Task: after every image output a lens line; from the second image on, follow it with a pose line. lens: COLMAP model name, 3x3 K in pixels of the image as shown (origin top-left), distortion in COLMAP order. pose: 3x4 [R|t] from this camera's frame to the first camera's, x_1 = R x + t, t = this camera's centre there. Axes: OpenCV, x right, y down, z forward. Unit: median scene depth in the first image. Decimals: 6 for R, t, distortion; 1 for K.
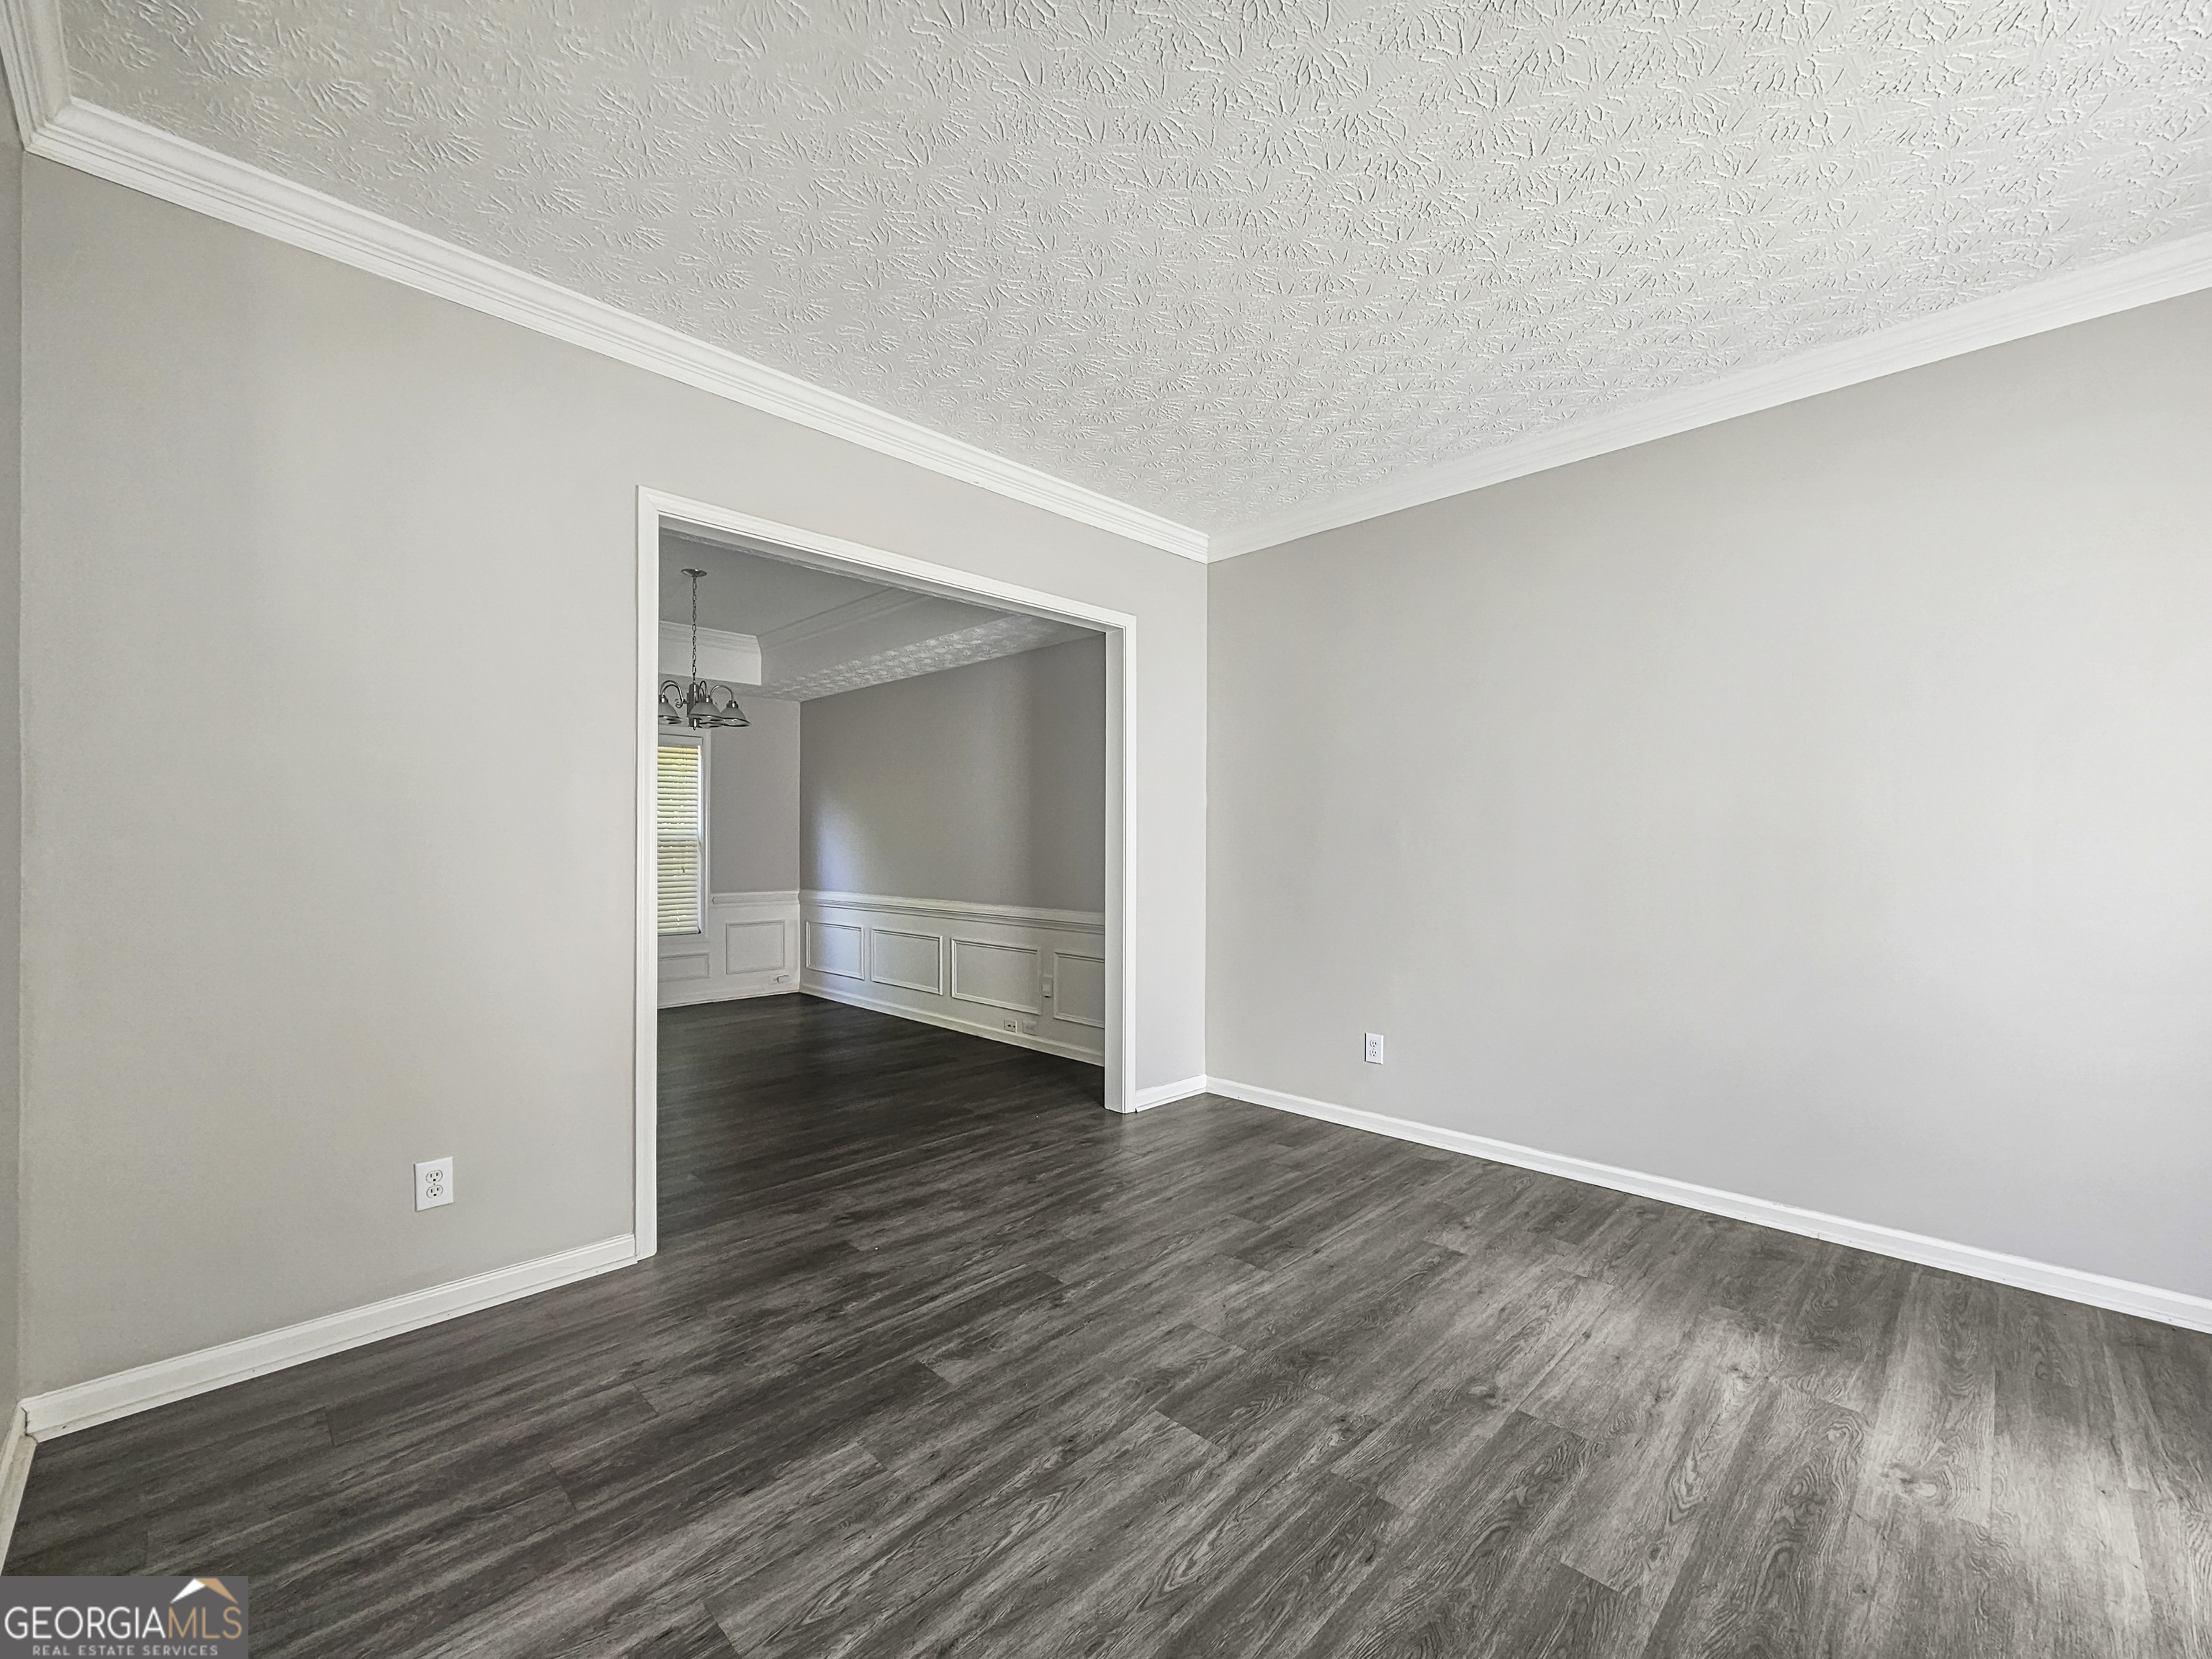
lens RADIAL K [[912.0, 0, 1120.6], [0, 912.0, 835.5], [0, 0, 1]] dist [-0.001768, 0.000784]
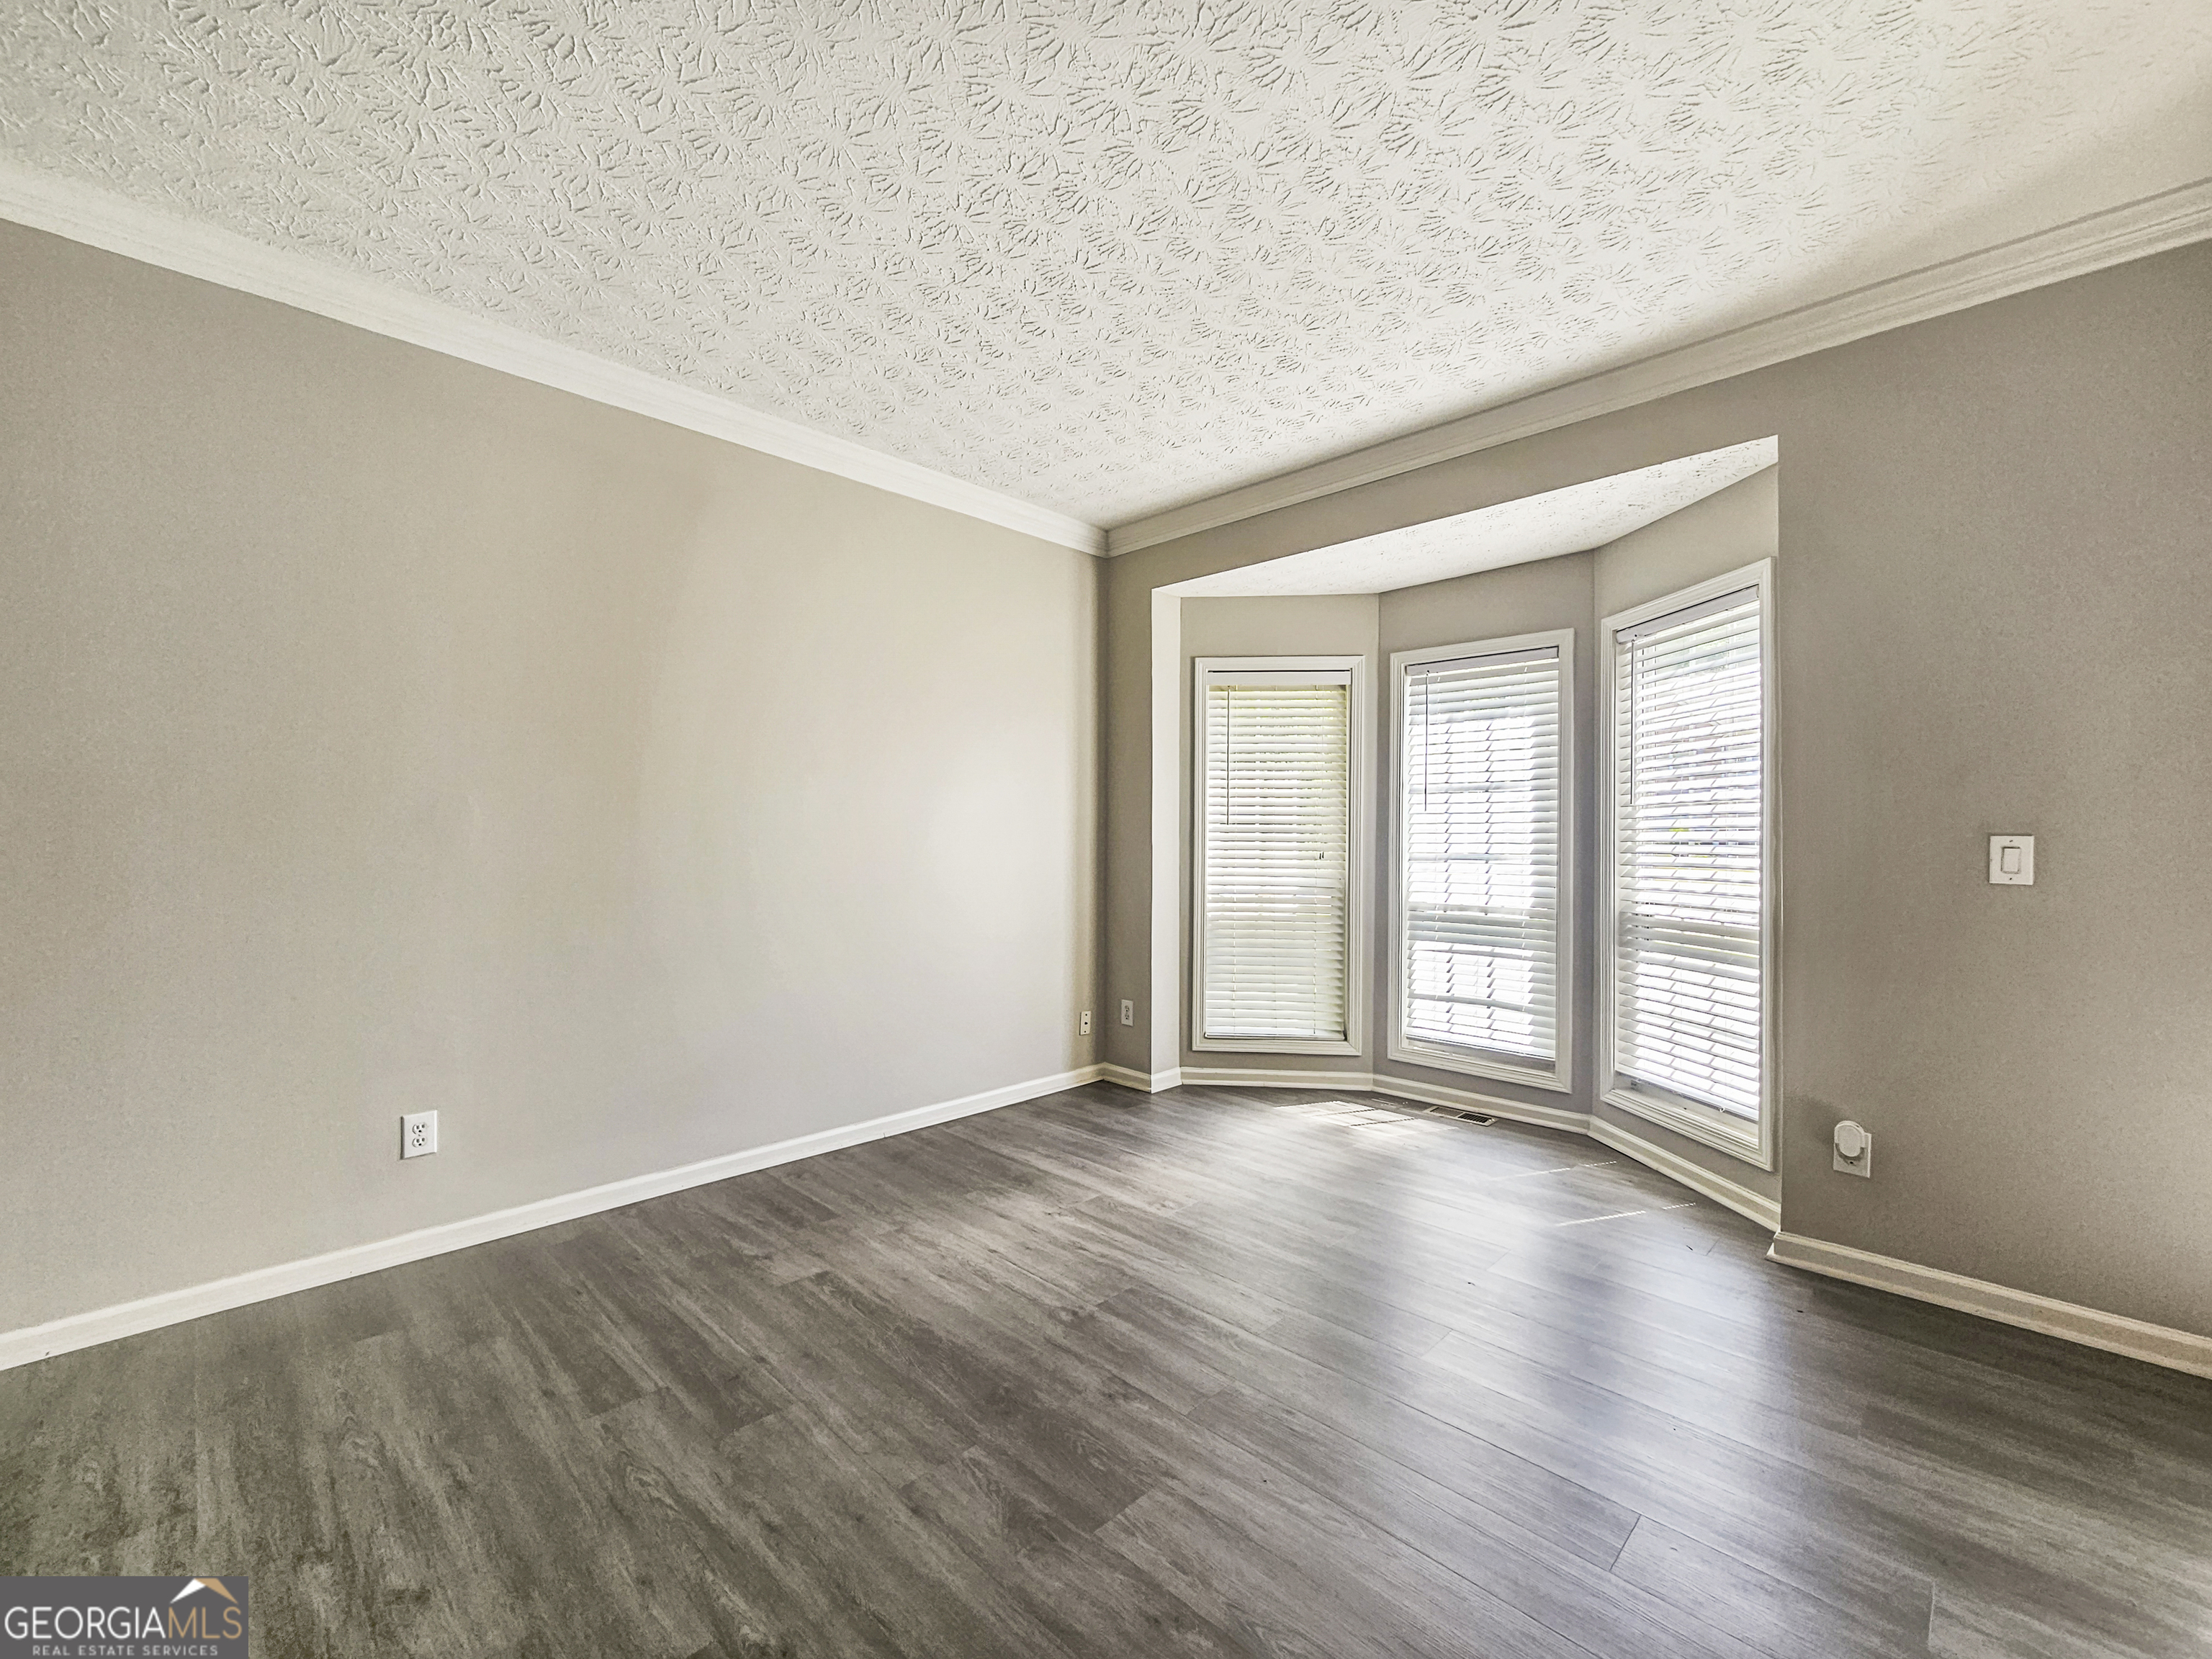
lens RADIAL K [[912.0, 0, 1112.8], [0, 912.0, 822.6], [0, 0, 1]] dist [-0.001768, 0.000784]
pose [[0.018012, 0.012042, 0.999765, -0.594788], [-0.013191, 0.999843, -0.011805, 0.010405], [-0.999751, -0.012976, 0.018168, 0.751111]]
